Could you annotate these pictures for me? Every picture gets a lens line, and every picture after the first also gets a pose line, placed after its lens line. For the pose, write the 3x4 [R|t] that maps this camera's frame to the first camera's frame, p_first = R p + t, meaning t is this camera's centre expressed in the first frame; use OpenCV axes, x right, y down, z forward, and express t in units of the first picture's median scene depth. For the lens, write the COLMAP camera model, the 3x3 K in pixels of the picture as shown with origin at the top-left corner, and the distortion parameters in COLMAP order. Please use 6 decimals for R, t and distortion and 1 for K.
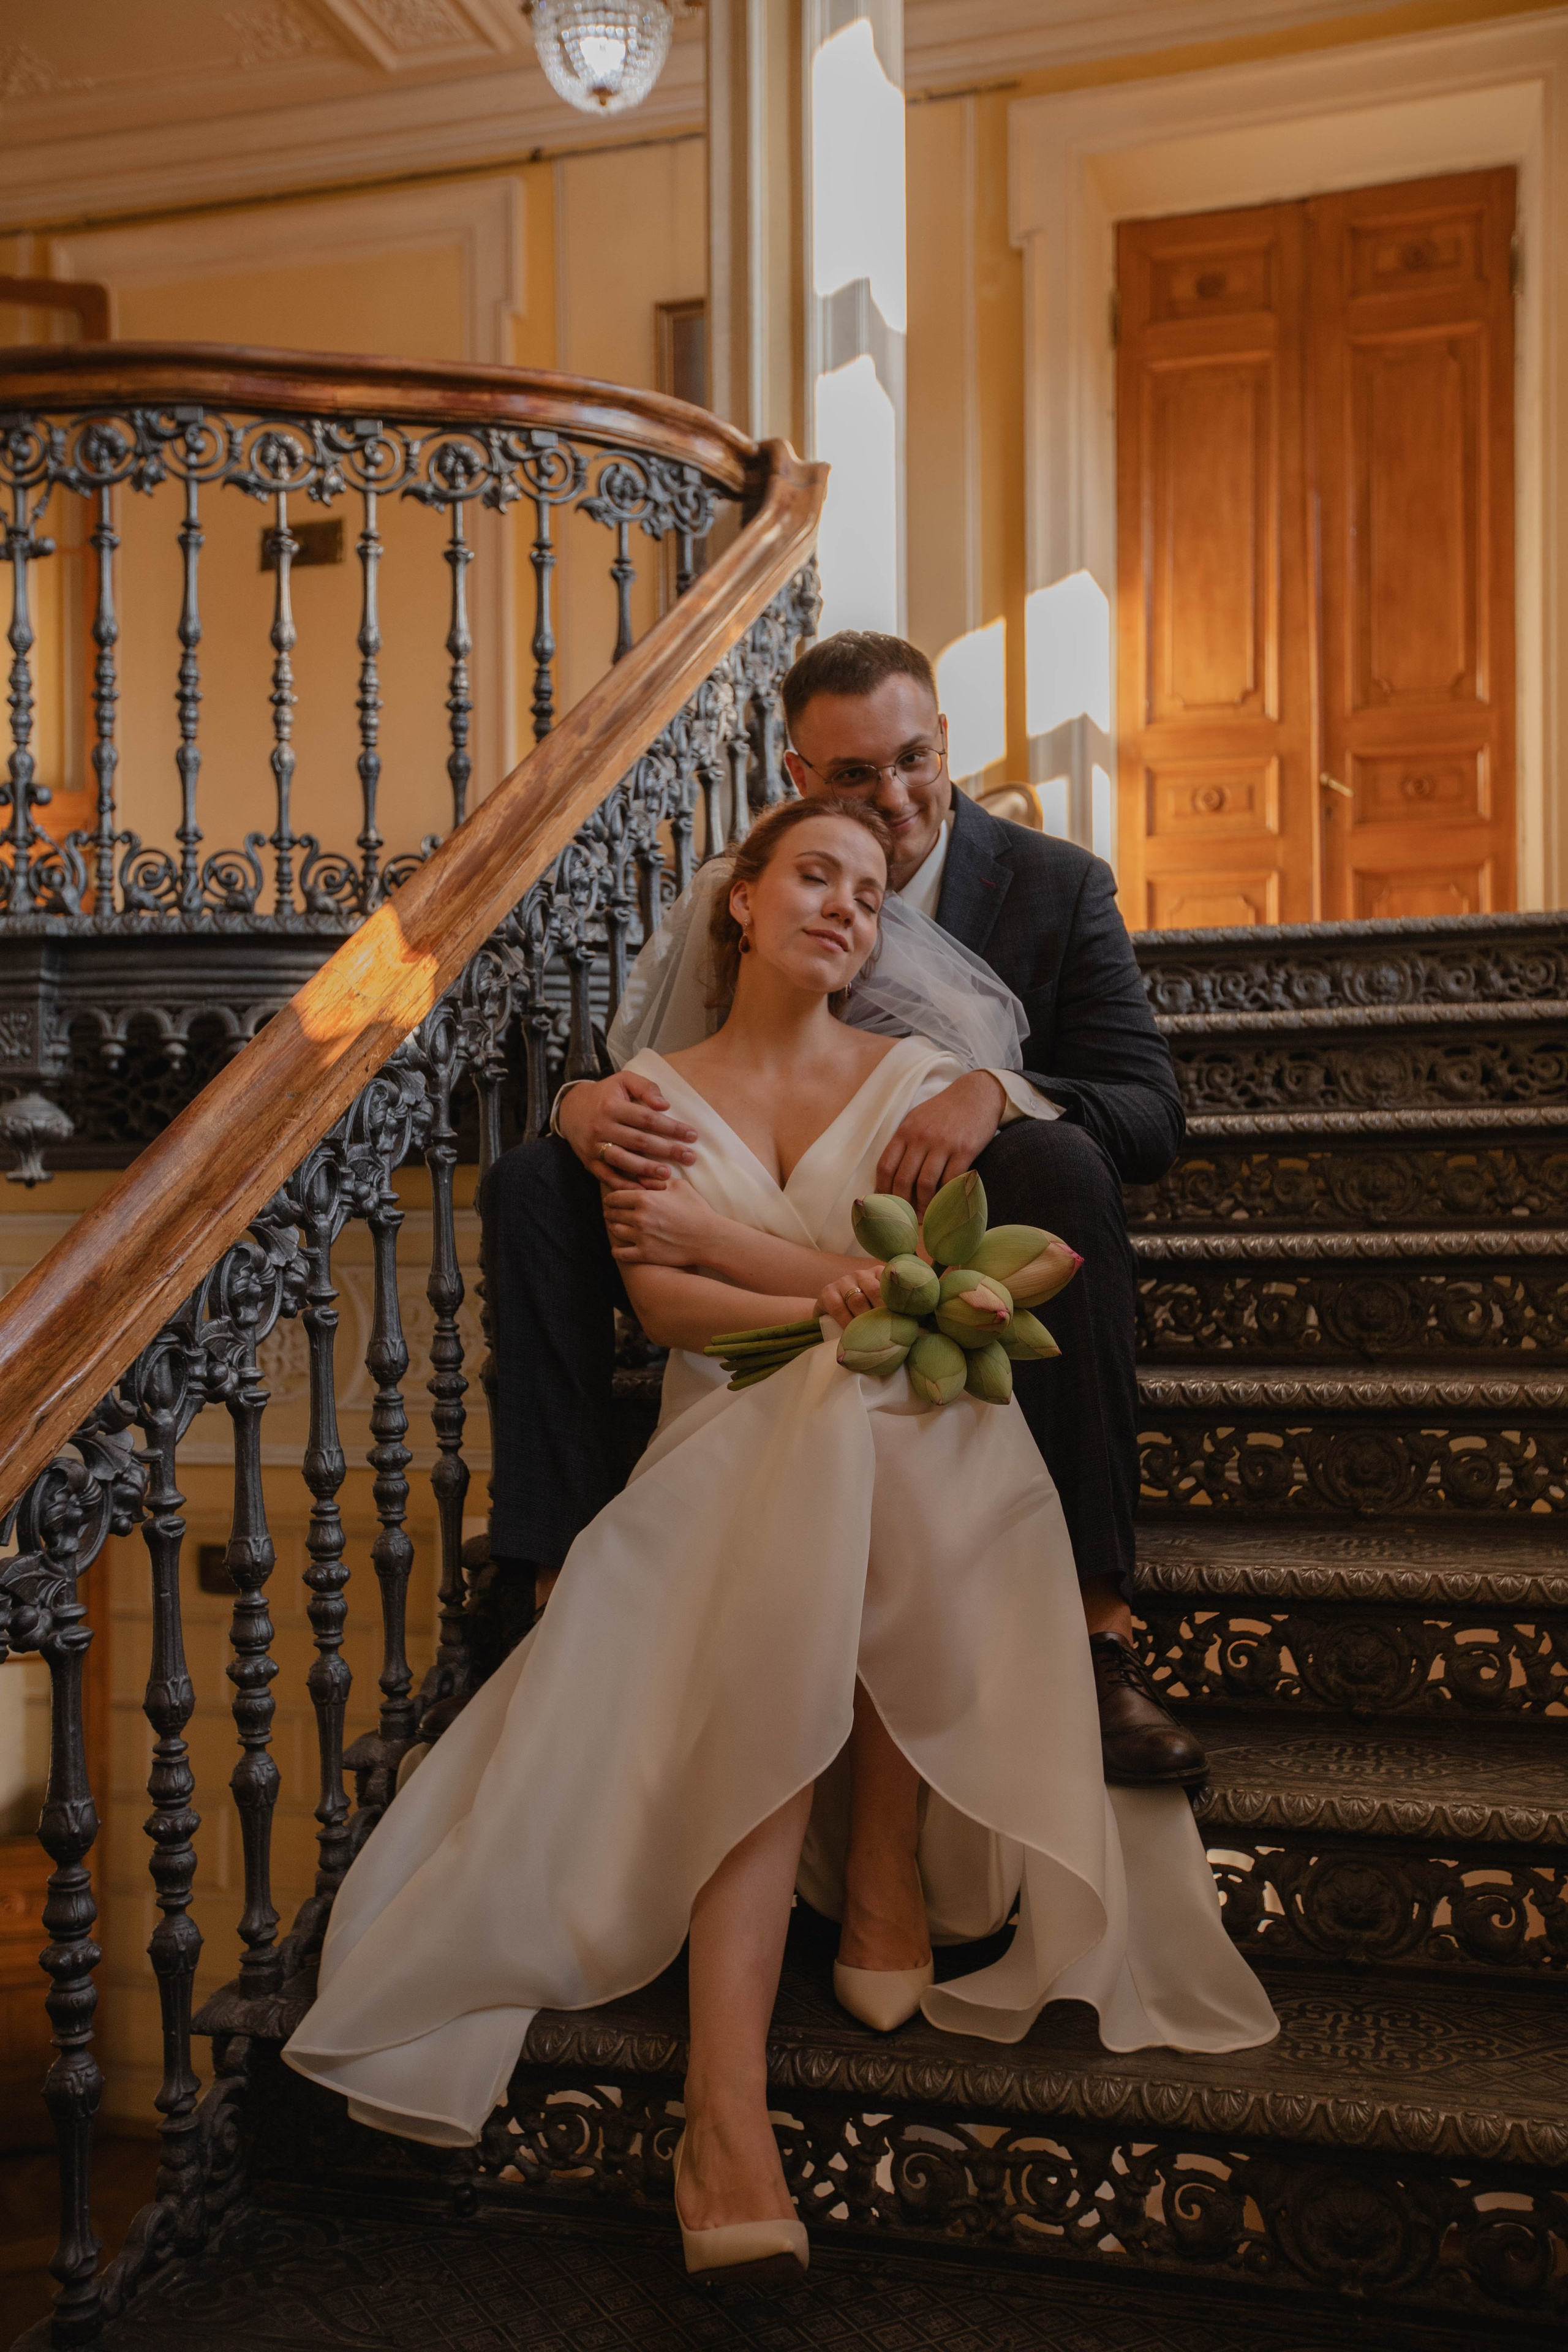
lens RADIAL K [[2230.4, 0, 767.5], [0, 2230.4, 1179.4], [0, 0, 1]] dist [0.060904, 0.000000]
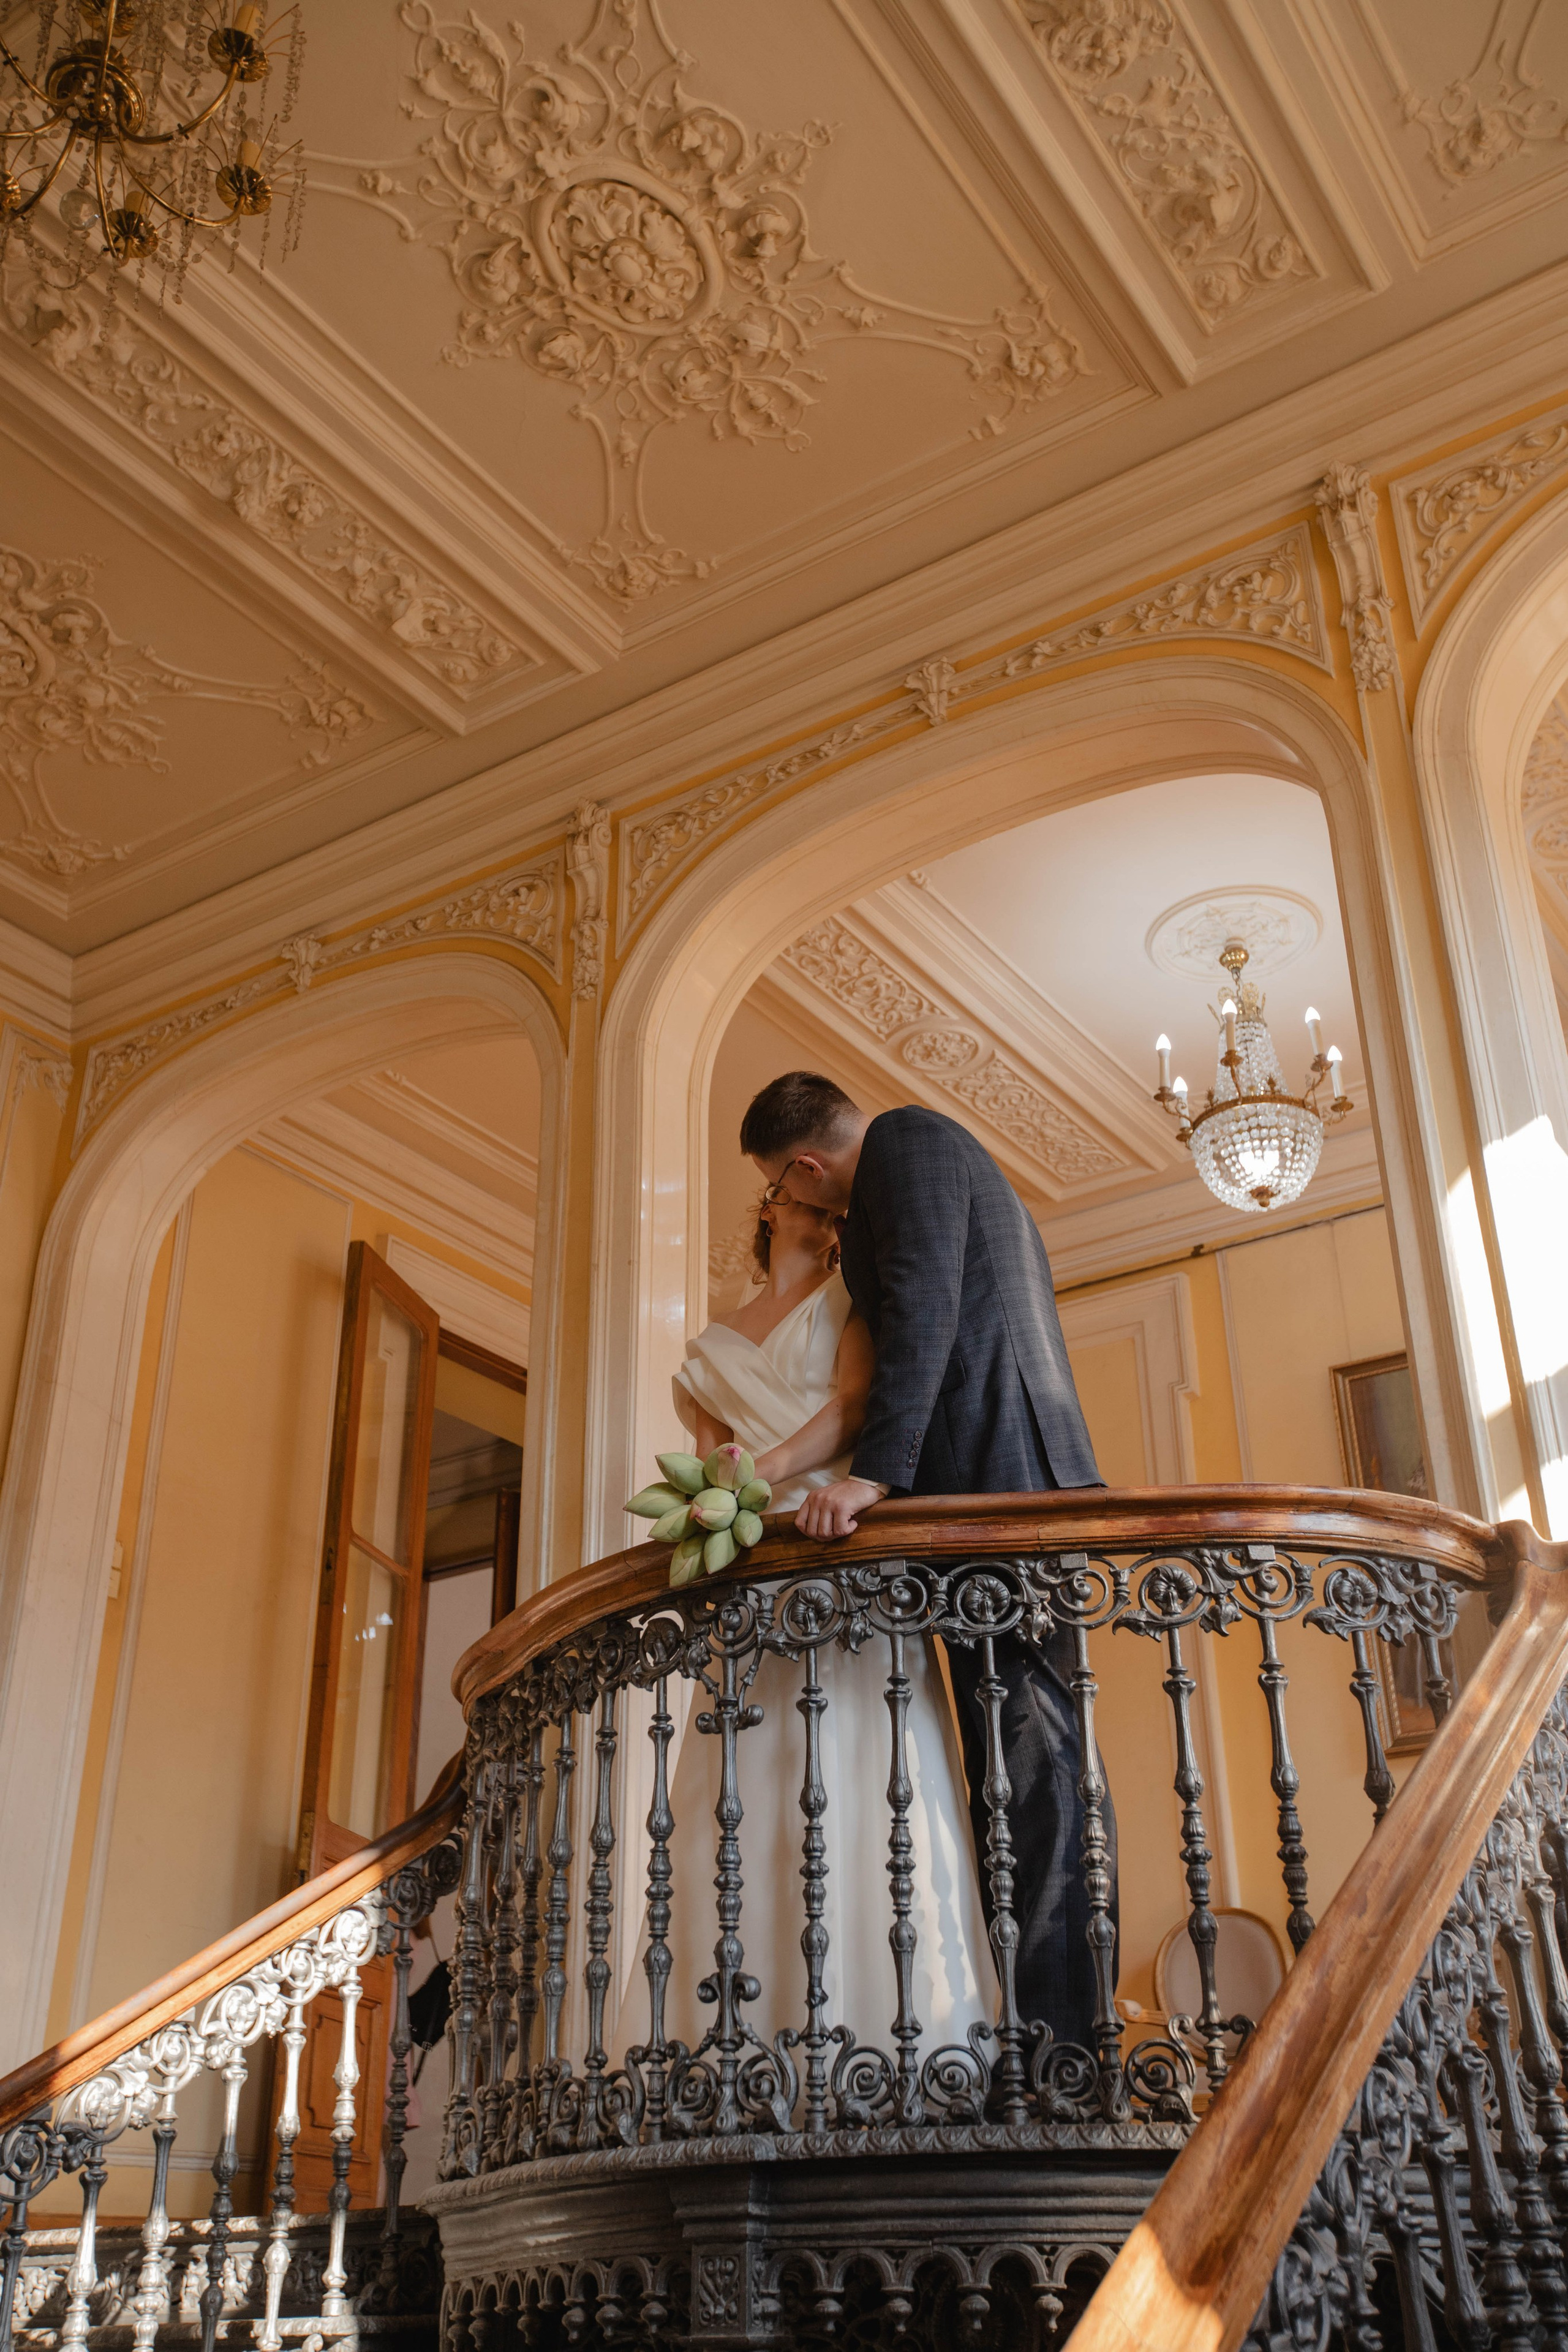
lens RADIAL K [[2230.4, 0, 785.0], [0, 2230.4, 1174.8], [0, 0, 1]] dist [0.060904, 0.000000]
pose [[0.956246, -0.138887, -0.257497, -0.027817], [0.012093, 0.898147, -0.439528, -0.065982], [0.292315, 0.417183, 0.860529, 0.079982]]
